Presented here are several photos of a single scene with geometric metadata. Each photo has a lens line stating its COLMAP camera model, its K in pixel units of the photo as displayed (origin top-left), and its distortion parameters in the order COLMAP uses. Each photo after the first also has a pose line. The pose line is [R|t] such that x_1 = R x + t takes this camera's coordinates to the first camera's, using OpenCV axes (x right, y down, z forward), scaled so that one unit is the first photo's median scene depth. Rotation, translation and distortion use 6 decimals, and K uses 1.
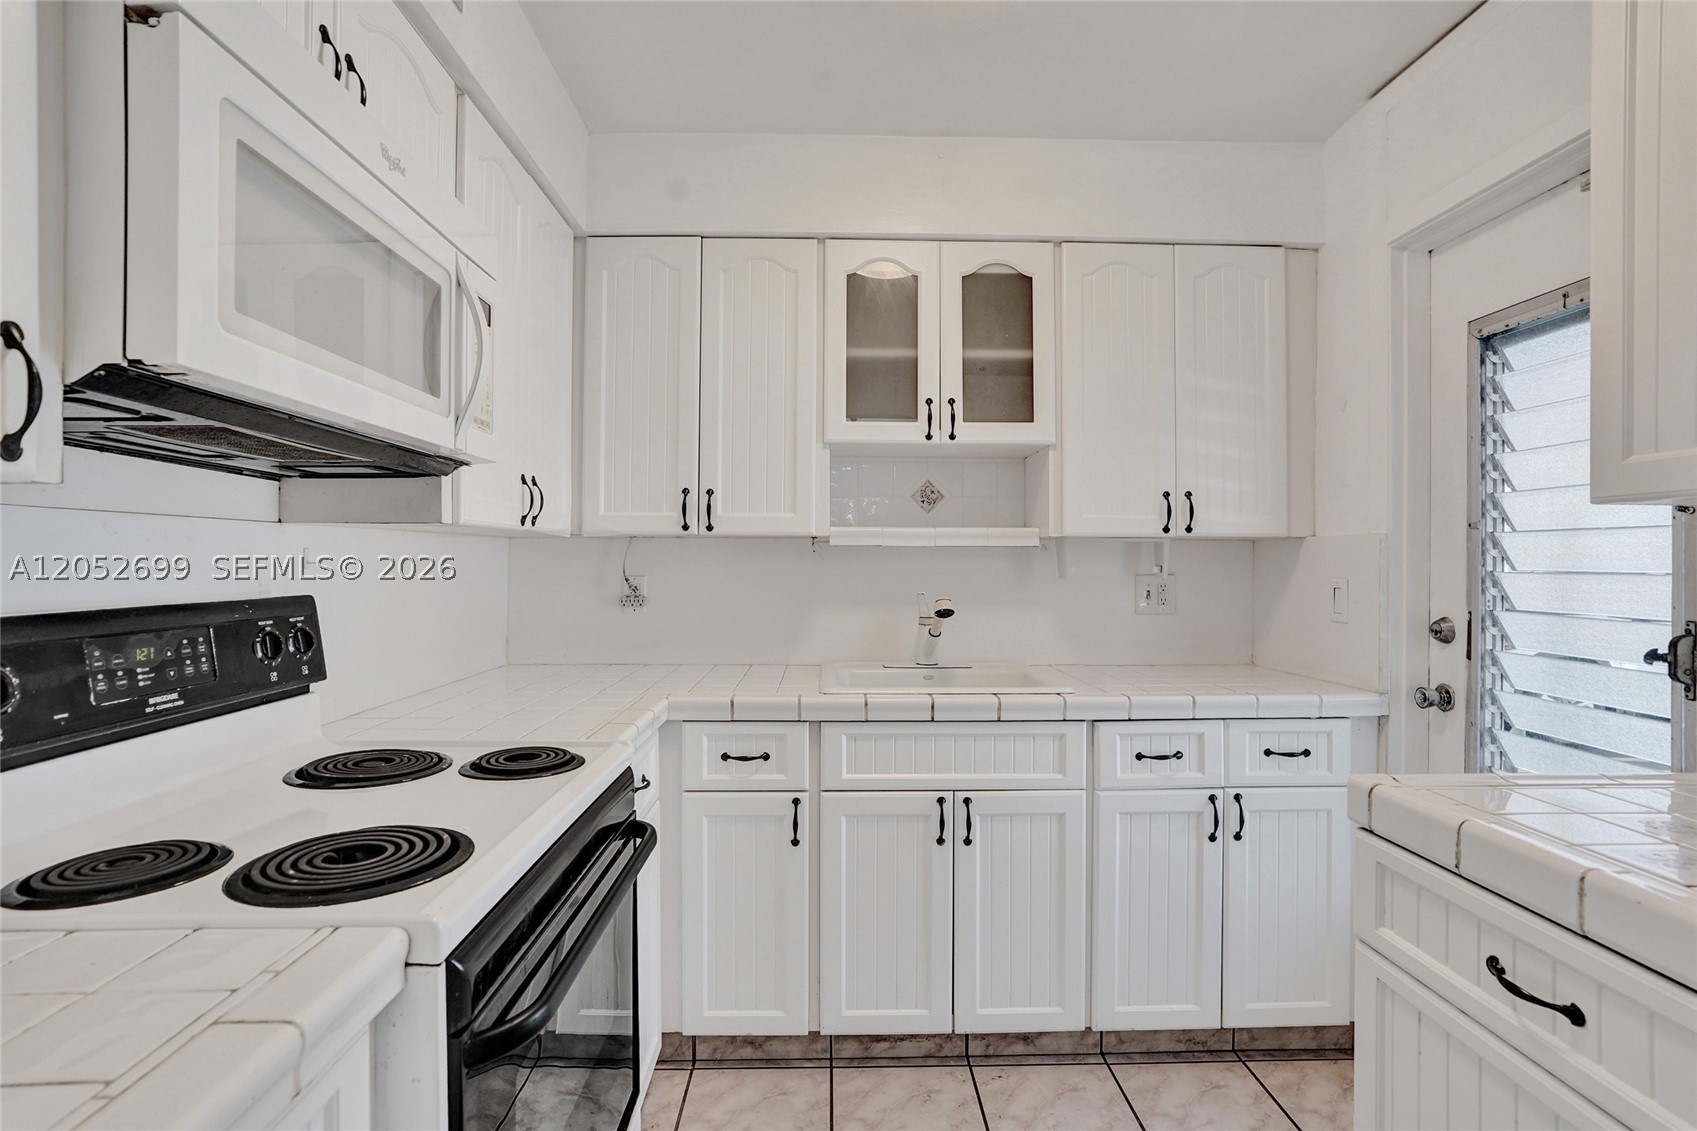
lens RADIAL K [[818.4, 0, 827.7], [0, 818.4, 556.4], [0, 0, 1]] dist [-0.054039, 0.024523]
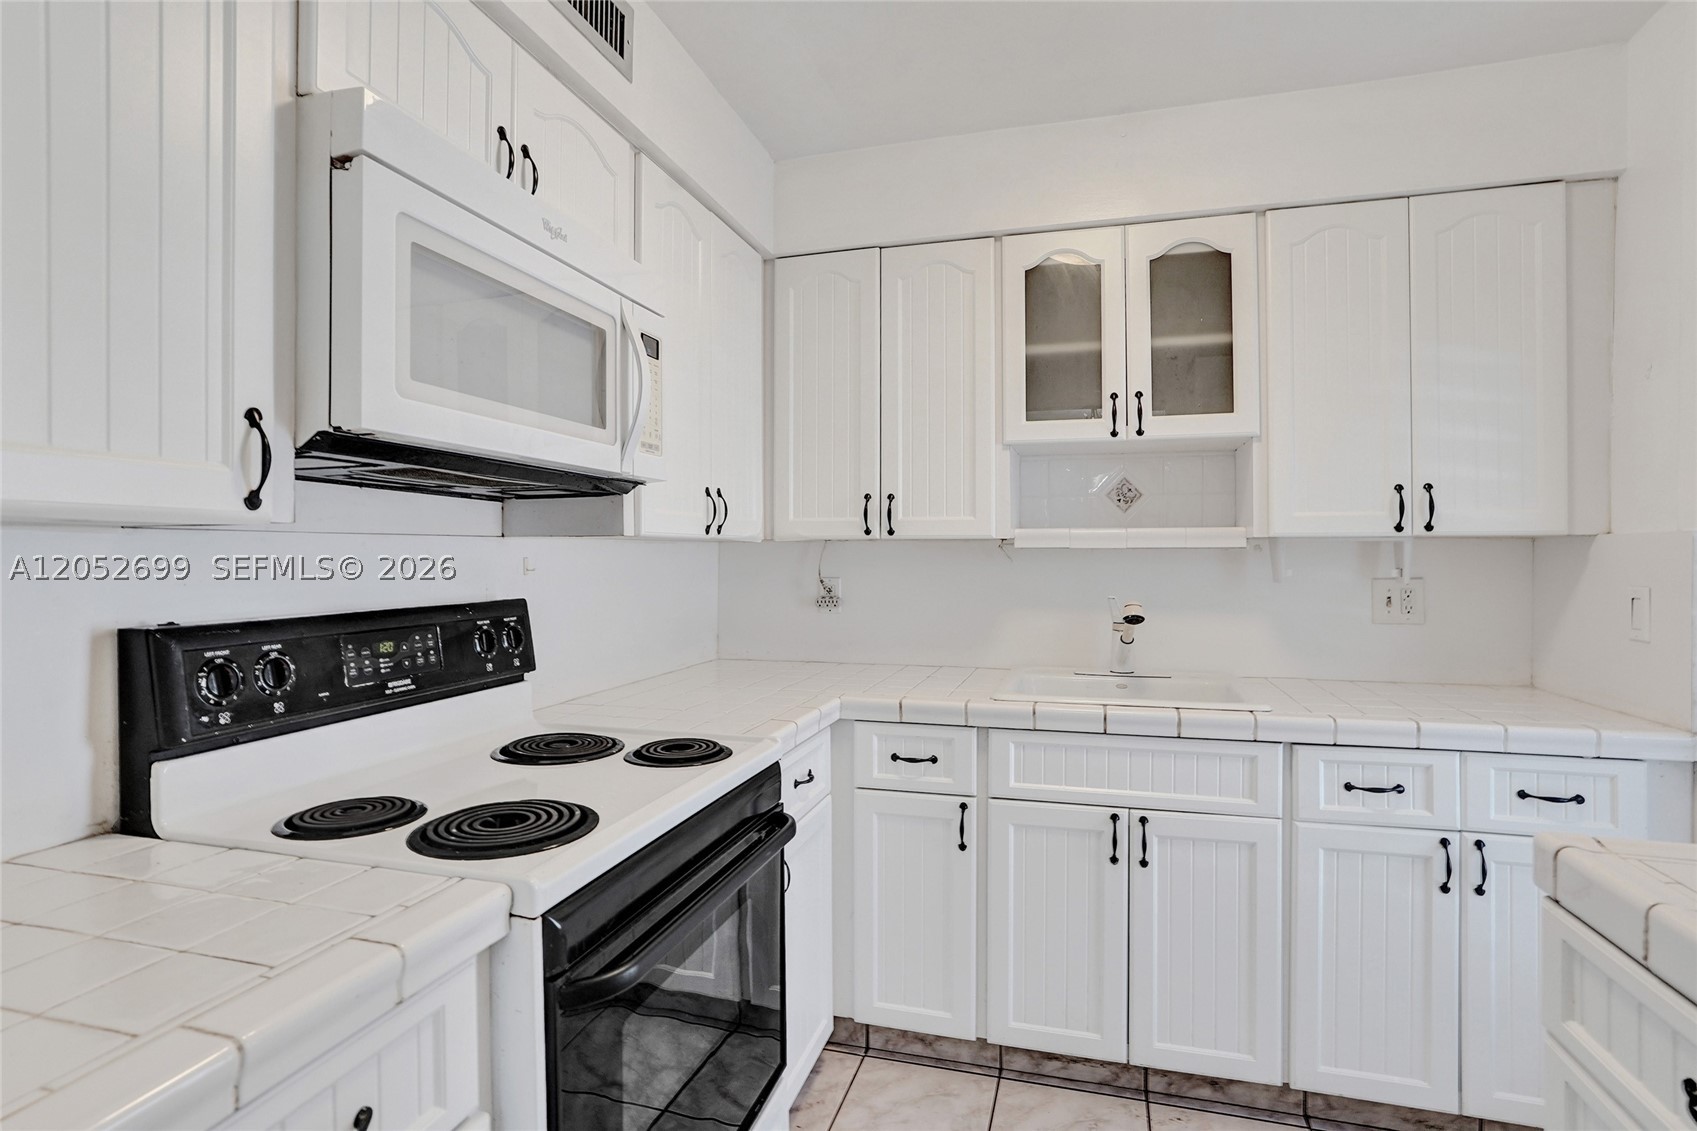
lens RADIAL K [[829.4, 0, 835.5], [0, 829.4, 553.2], [0, 0, 1]] dist [-0.057697, 0.028421]
pose [[0.954836, -0.004709, -0.297096, 0.114416], [0.006122, 0.999974, 0.003829, -0.014960], [0.297071, -0.005475, 0.954840, -0.011851]]
